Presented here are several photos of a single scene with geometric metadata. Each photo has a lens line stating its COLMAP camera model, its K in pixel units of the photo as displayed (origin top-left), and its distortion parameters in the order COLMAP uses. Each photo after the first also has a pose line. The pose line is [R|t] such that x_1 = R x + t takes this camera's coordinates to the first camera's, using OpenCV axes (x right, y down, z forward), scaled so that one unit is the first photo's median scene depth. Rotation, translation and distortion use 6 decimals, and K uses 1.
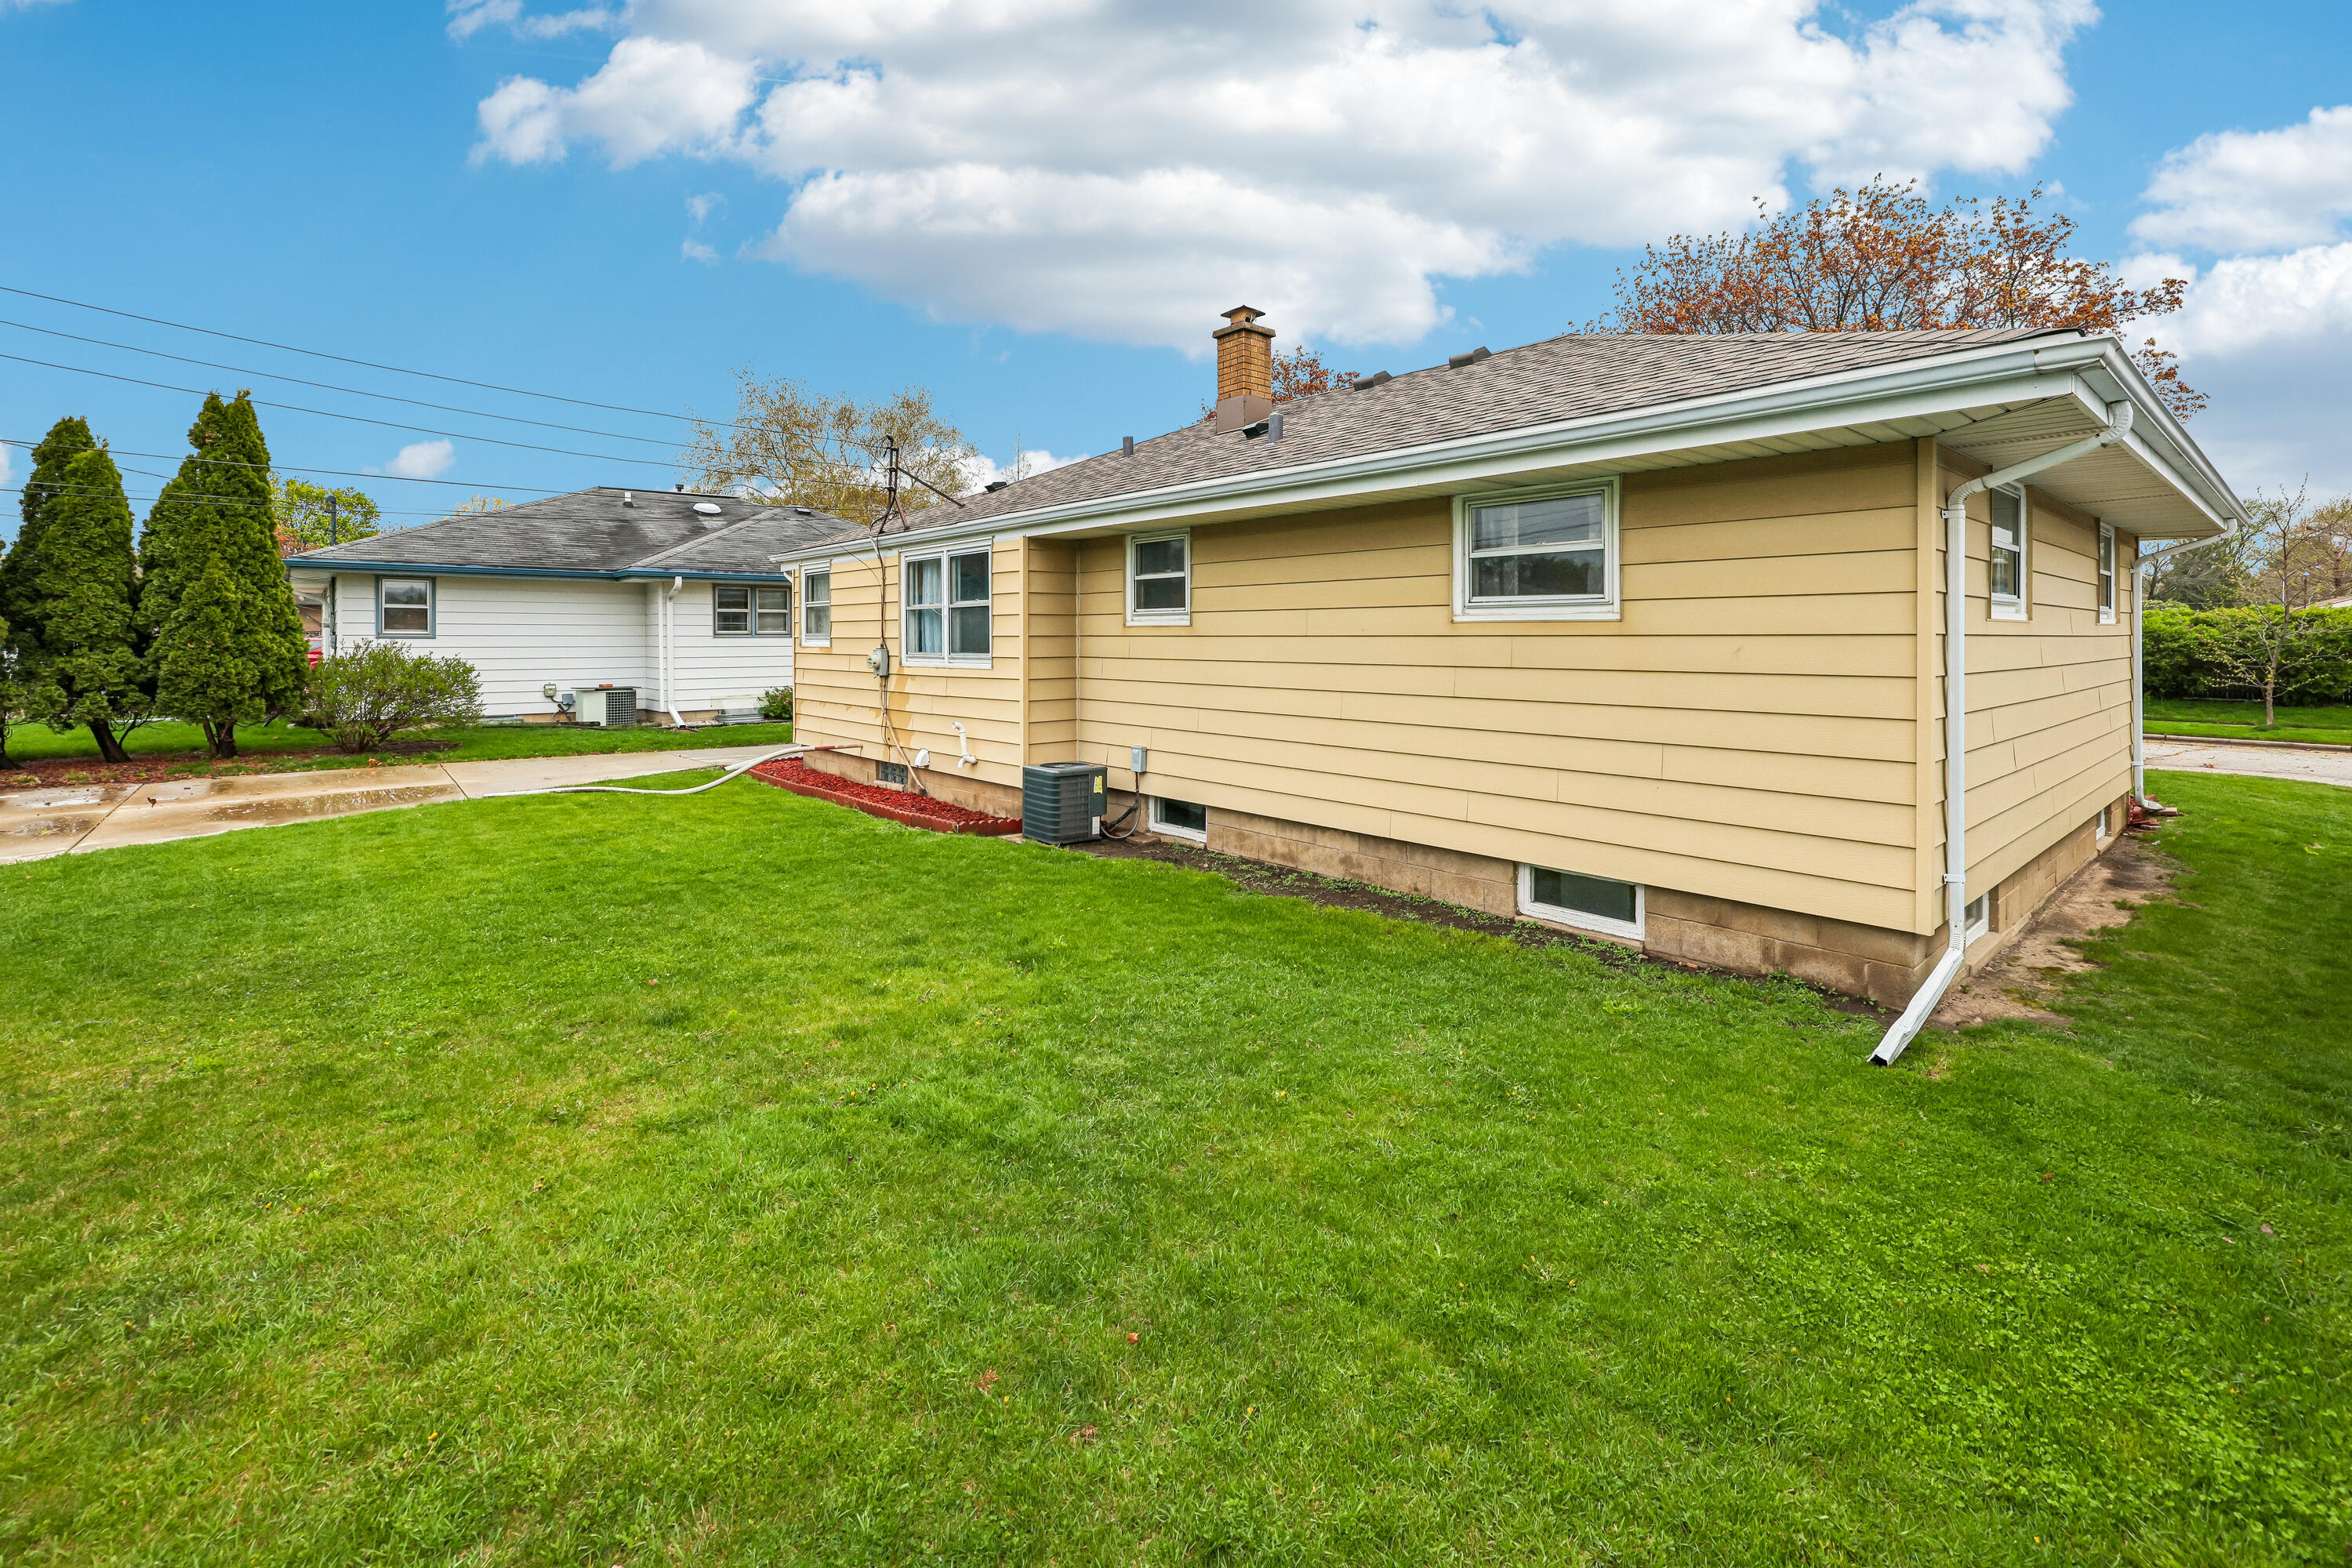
lens RADIAL K [[1034.0, 0, 1100.2], [0, 1034.0, 633.2], [0, 0, 1]] dist [0.000458, 0.000986]
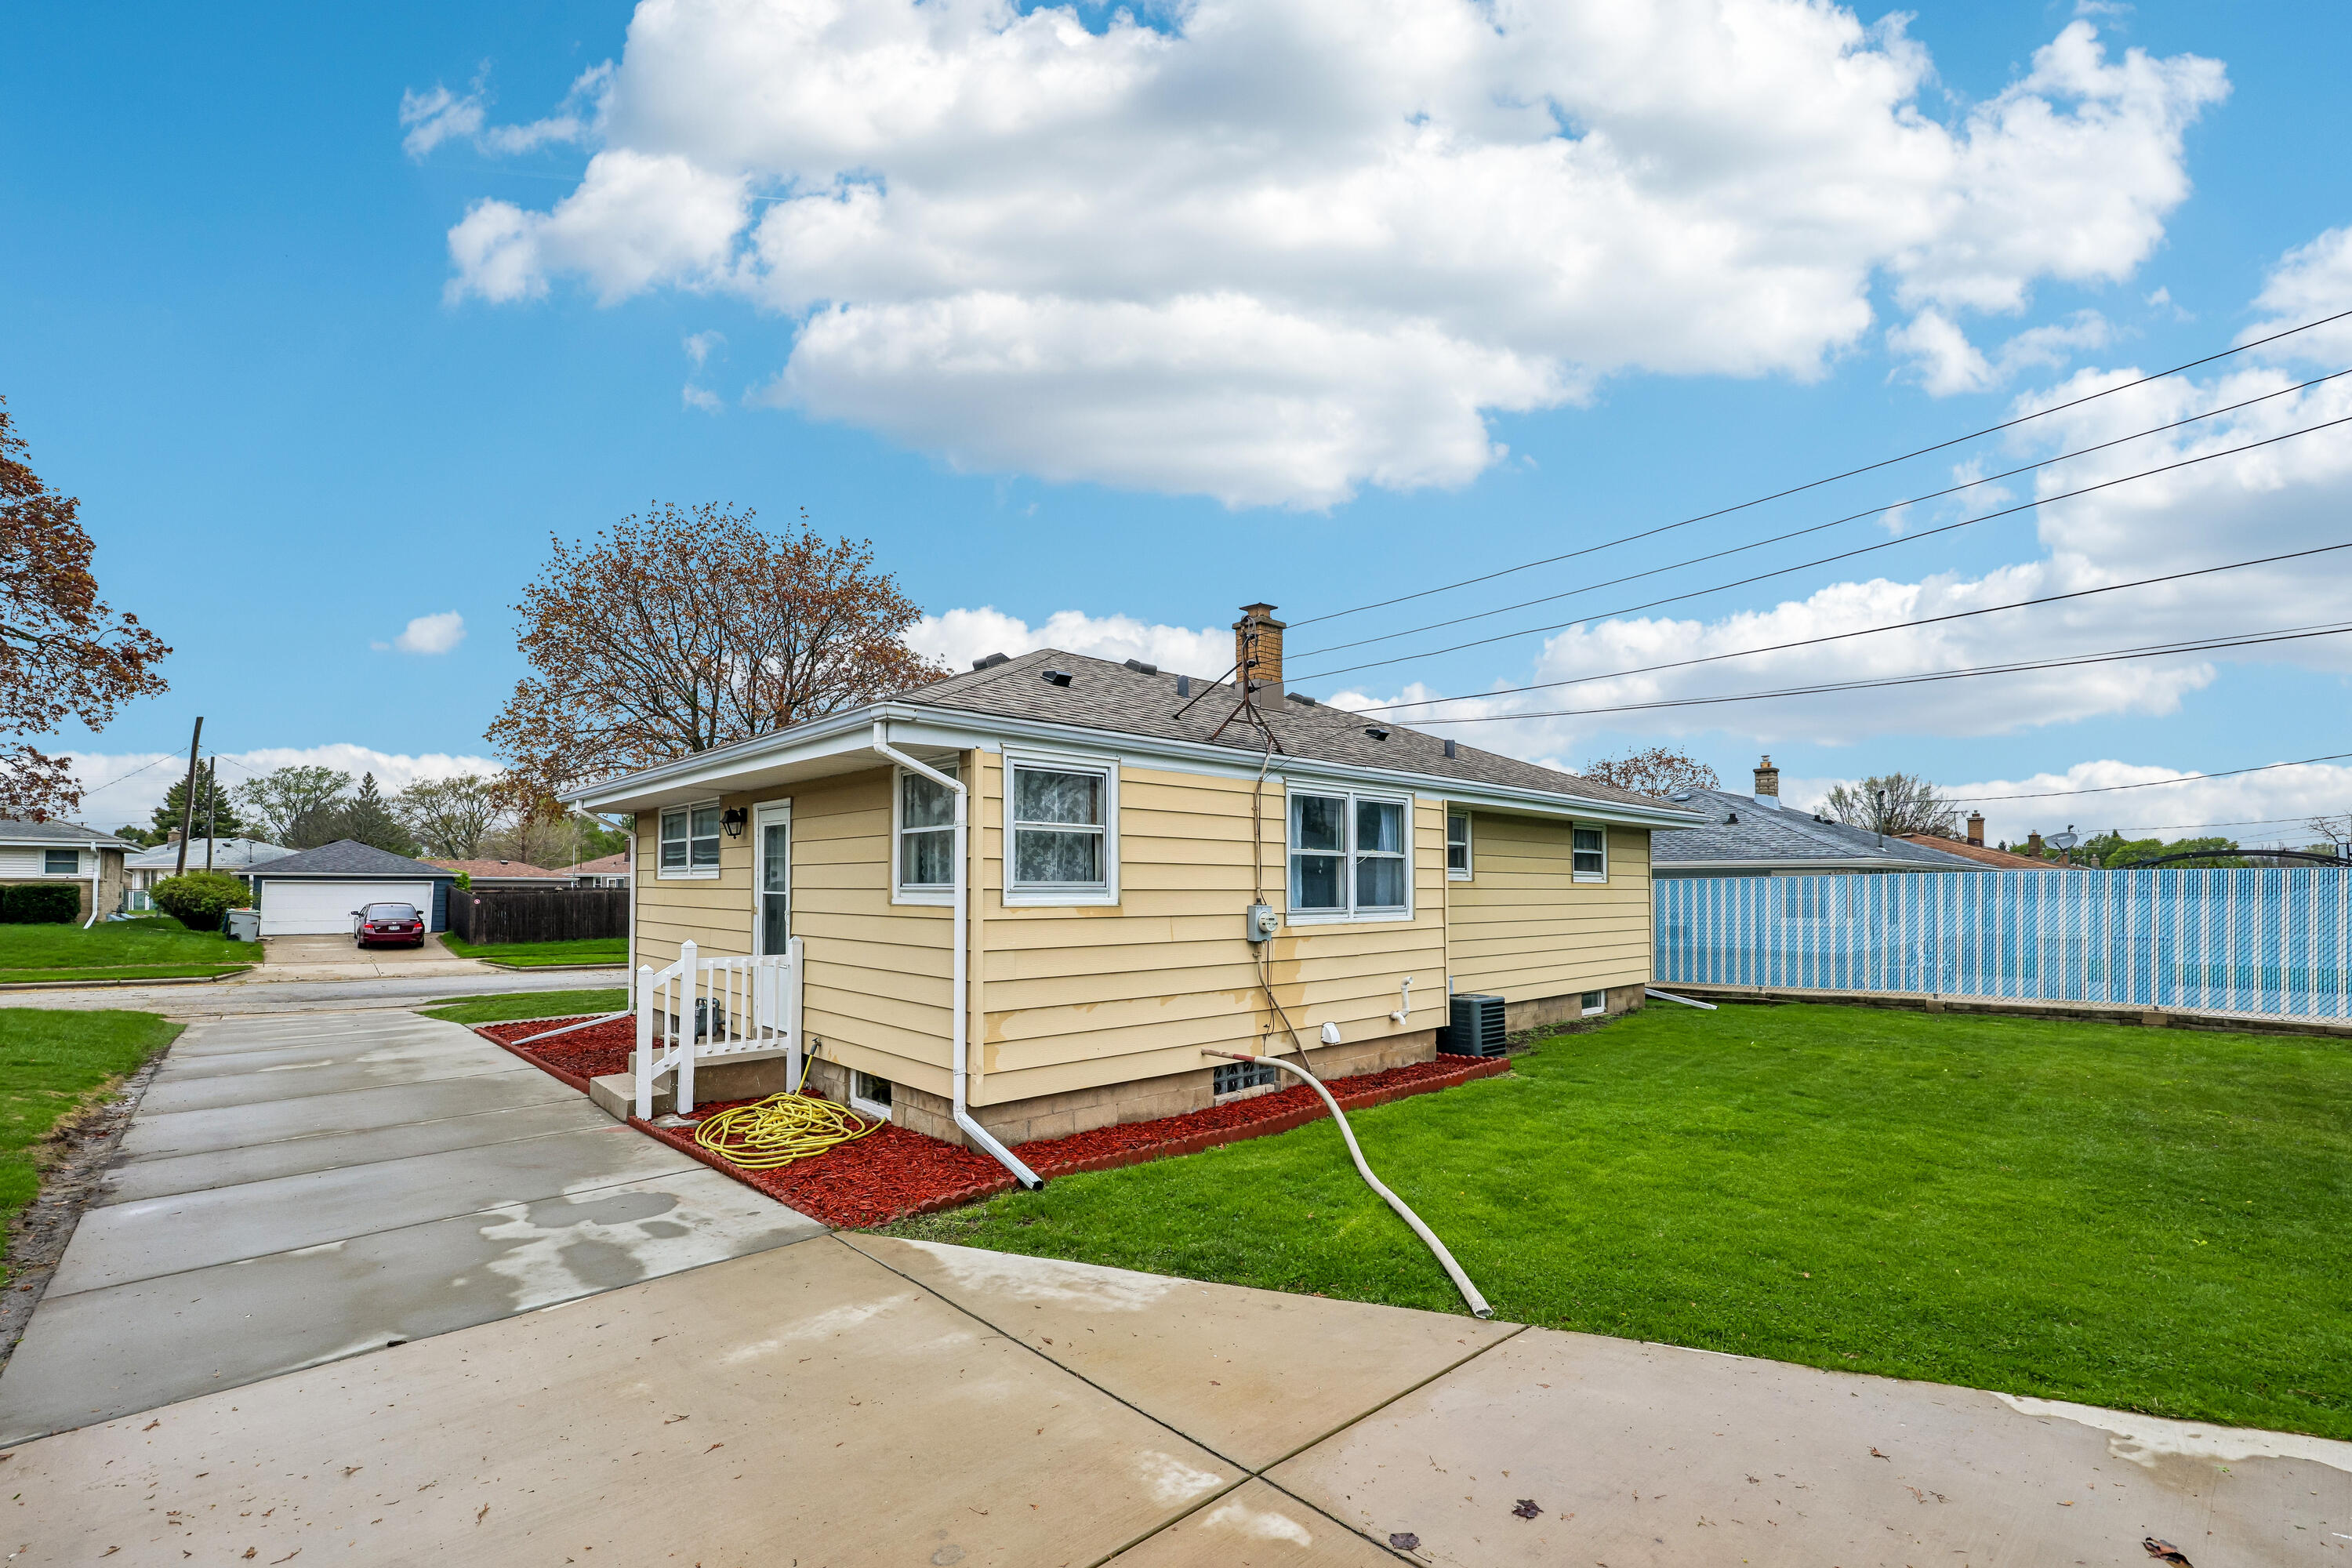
lens RADIAL K [[998.0, 0, 1148.2], [0, 998.0, 860.7], [0, 0, 1]] dist [0.009441, -0.003486]
pose [[-0.061034, 0.034812, 0.997528, -0.992218], [-0.000109, 0.999391, -0.034883, 0.009276], [-0.998136, -0.002238, -0.060993, 1.219561]]
